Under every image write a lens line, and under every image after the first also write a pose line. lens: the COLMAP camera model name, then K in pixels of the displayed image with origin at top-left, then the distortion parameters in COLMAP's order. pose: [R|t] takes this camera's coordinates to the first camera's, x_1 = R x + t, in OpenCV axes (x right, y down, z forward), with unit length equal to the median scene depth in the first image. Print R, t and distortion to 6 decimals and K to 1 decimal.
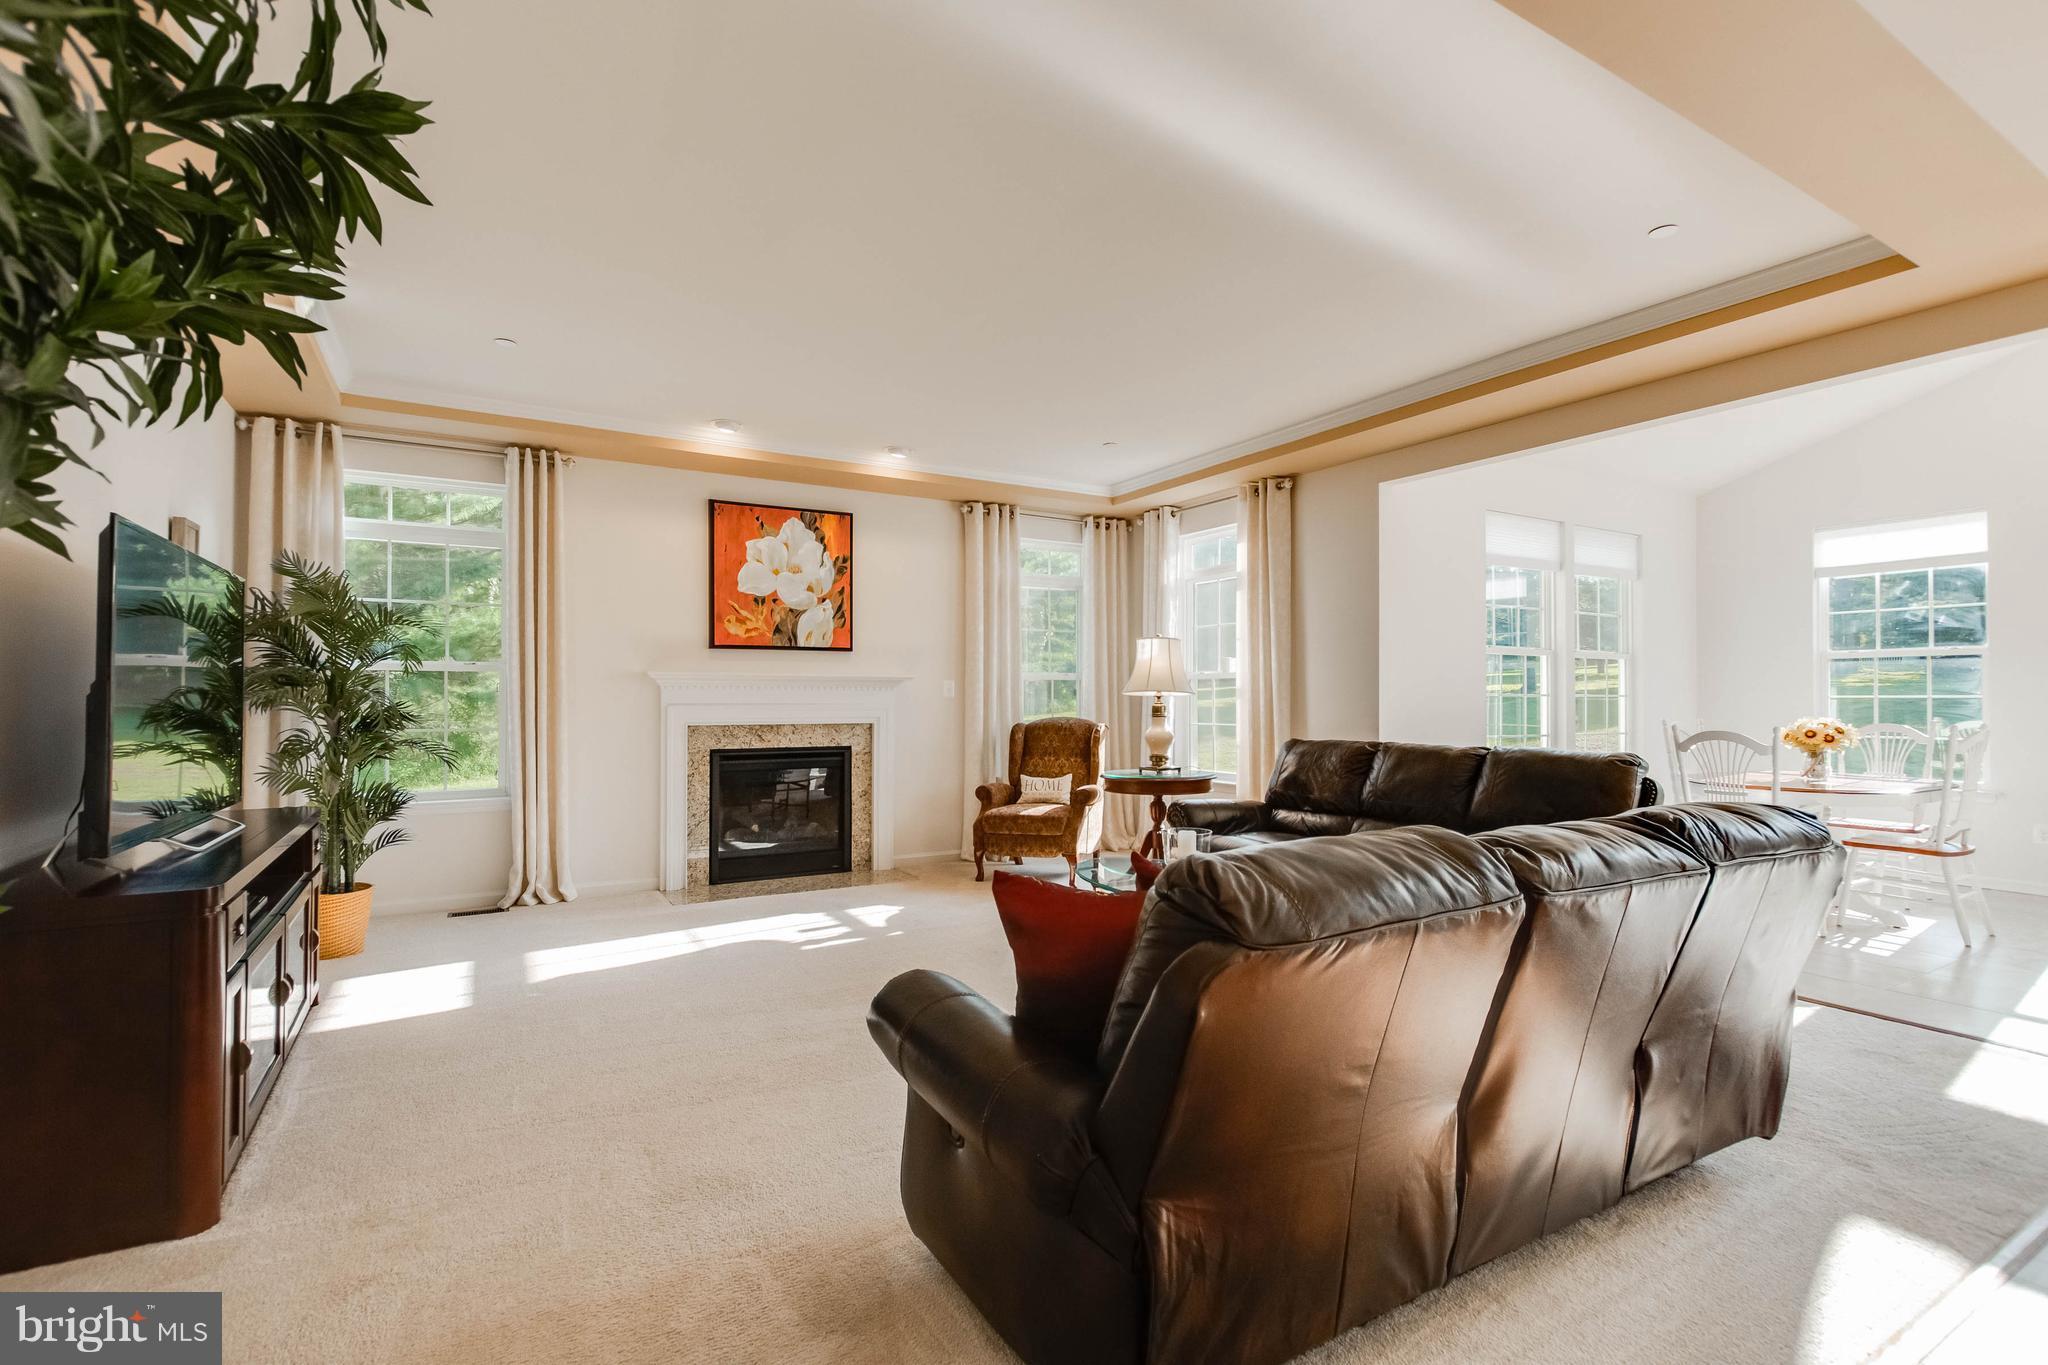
lens RADIAL K [[942.3, 0, 1010.8], [0, 942.3, 693.7], [0, 0, 1]] dist [0.004907, -0.000452]
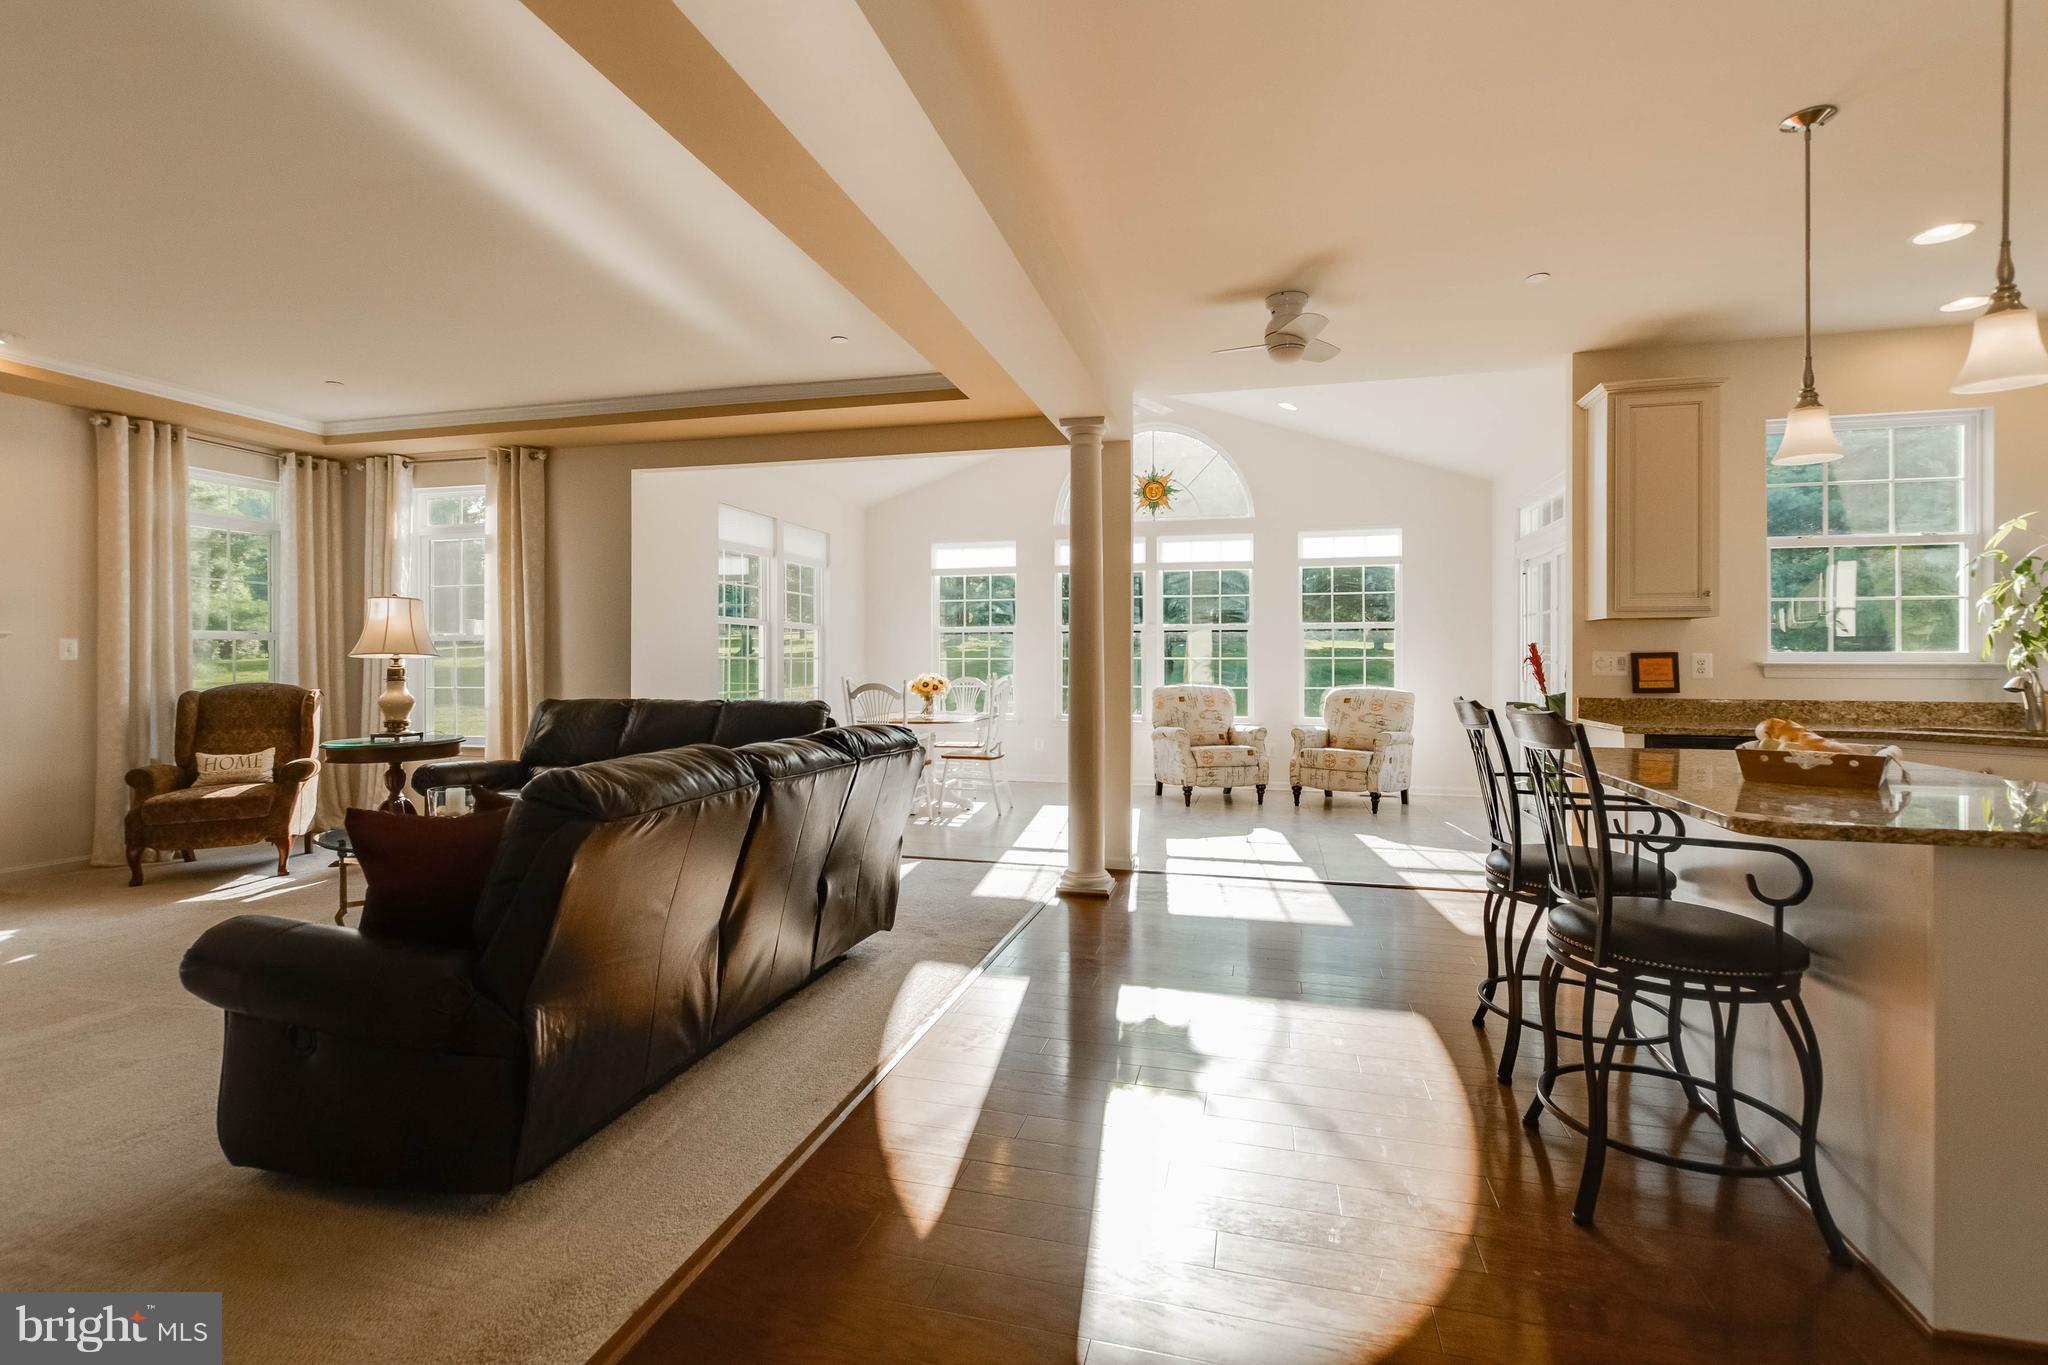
lens RADIAL K [[942.3, 0, 1026.6], [0, 942.3, 653.7], [0, 0, 1]] dist [0.004907, -0.000452]
pose [[0.702339, 0.003991, 0.711831, -0.074597], [-0.002267, 0.999992, -0.003370, -0.000683], [-0.711839, 0.000753, 0.702343, -0.120884]]
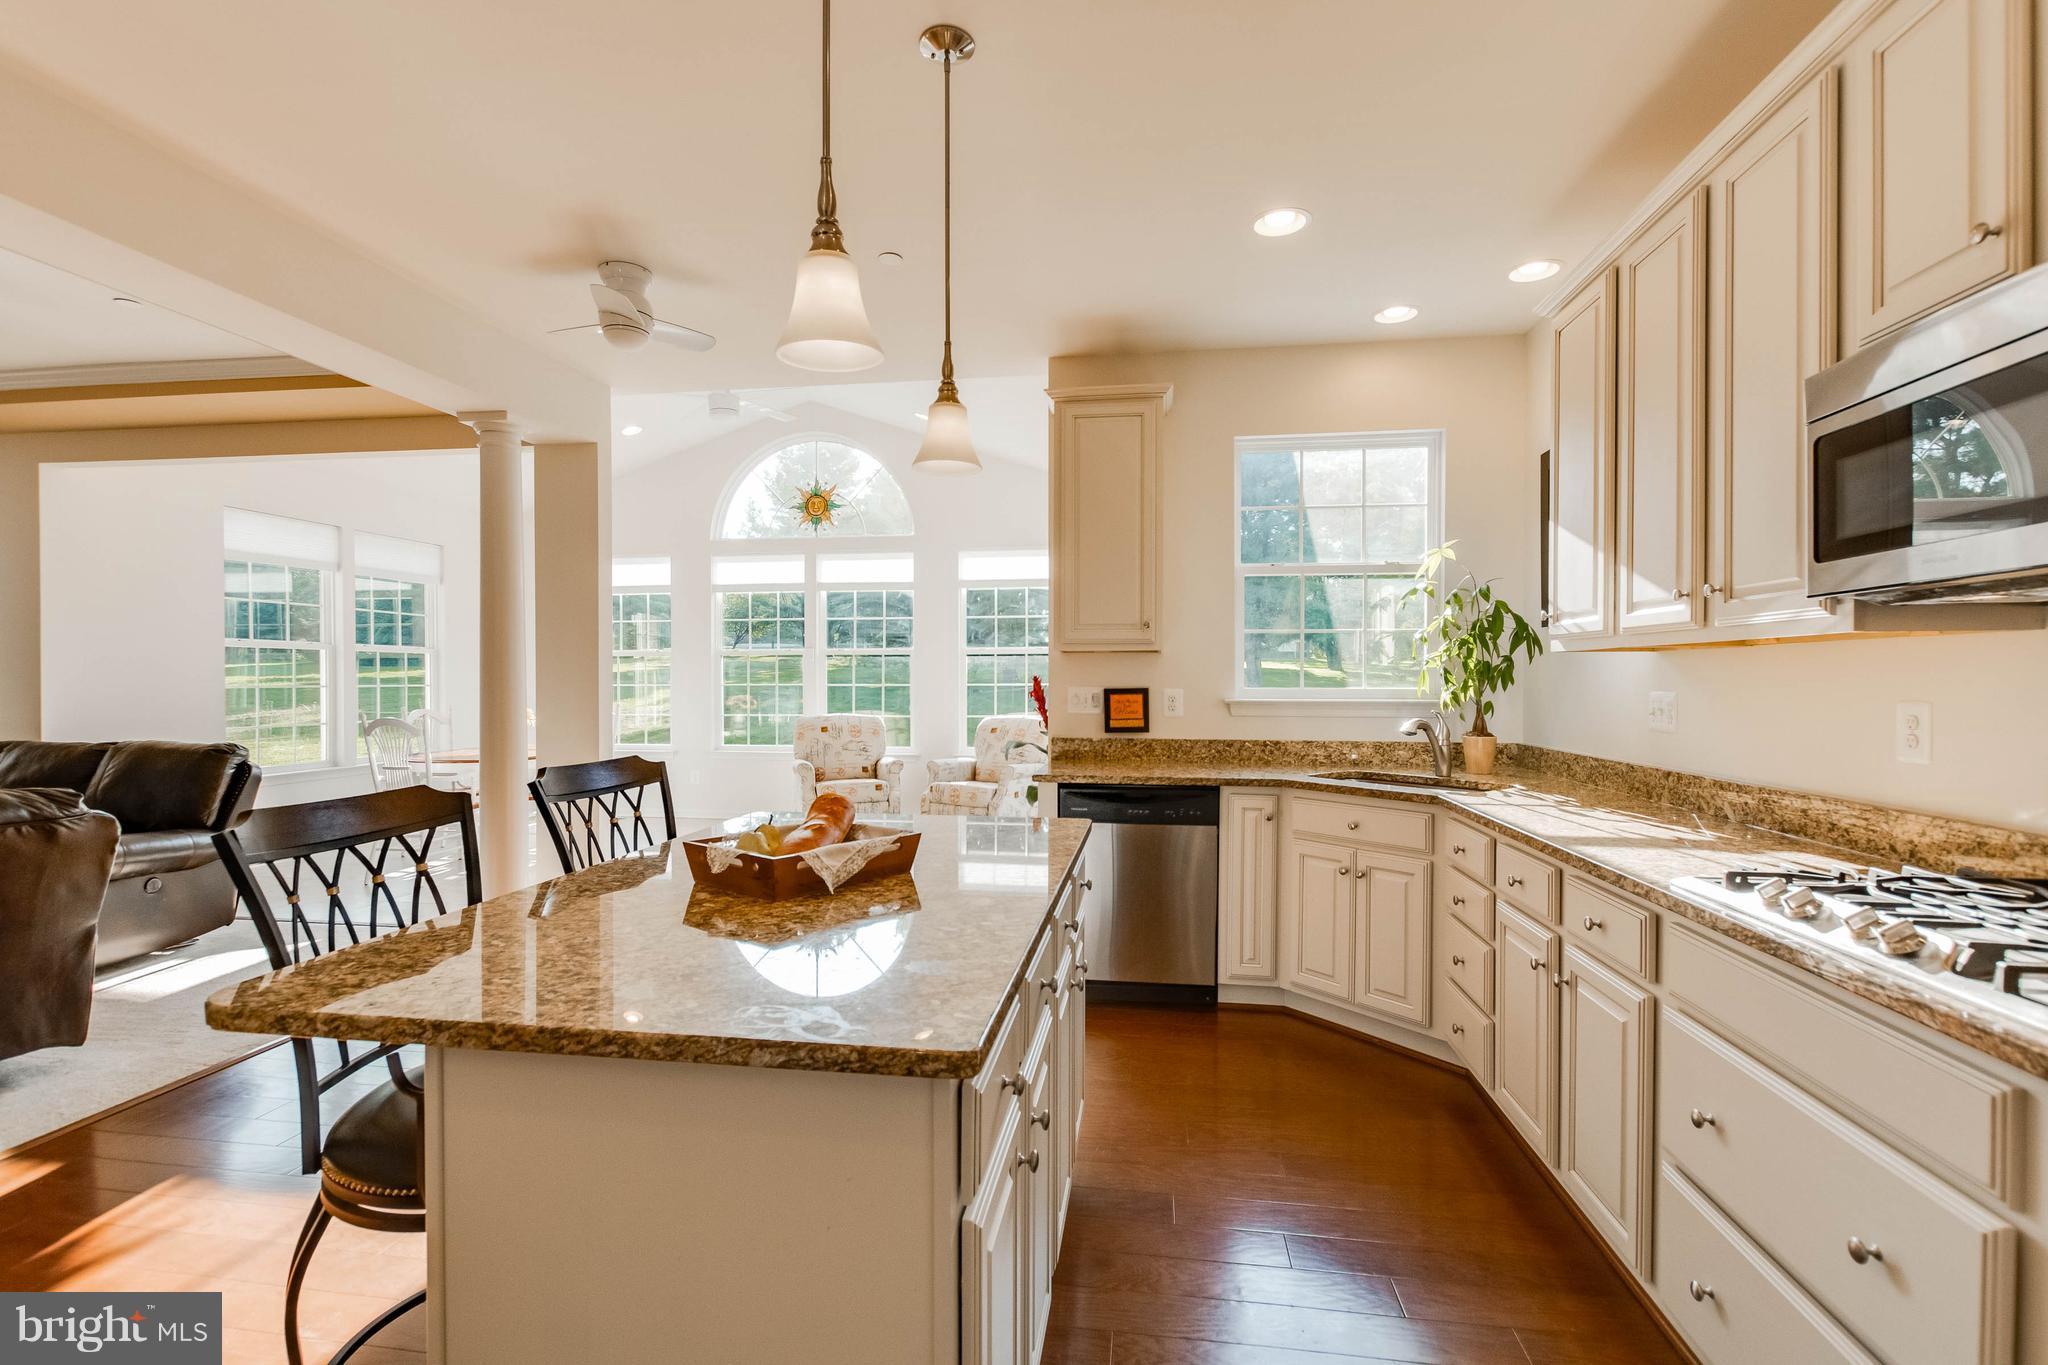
lens RADIAL K [[942.3, 0, 984.0], [0, 942.3, 670.7], [0, 0, 1]] dist [0.004907, -0.000452]
pose [[0.626775, 0.006460, 0.779174, 0.237354], [-0.004089, 0.999979, -0.005002, -0.015185], [-0.779190, -0.000051, 0.626788, -0.311530]]
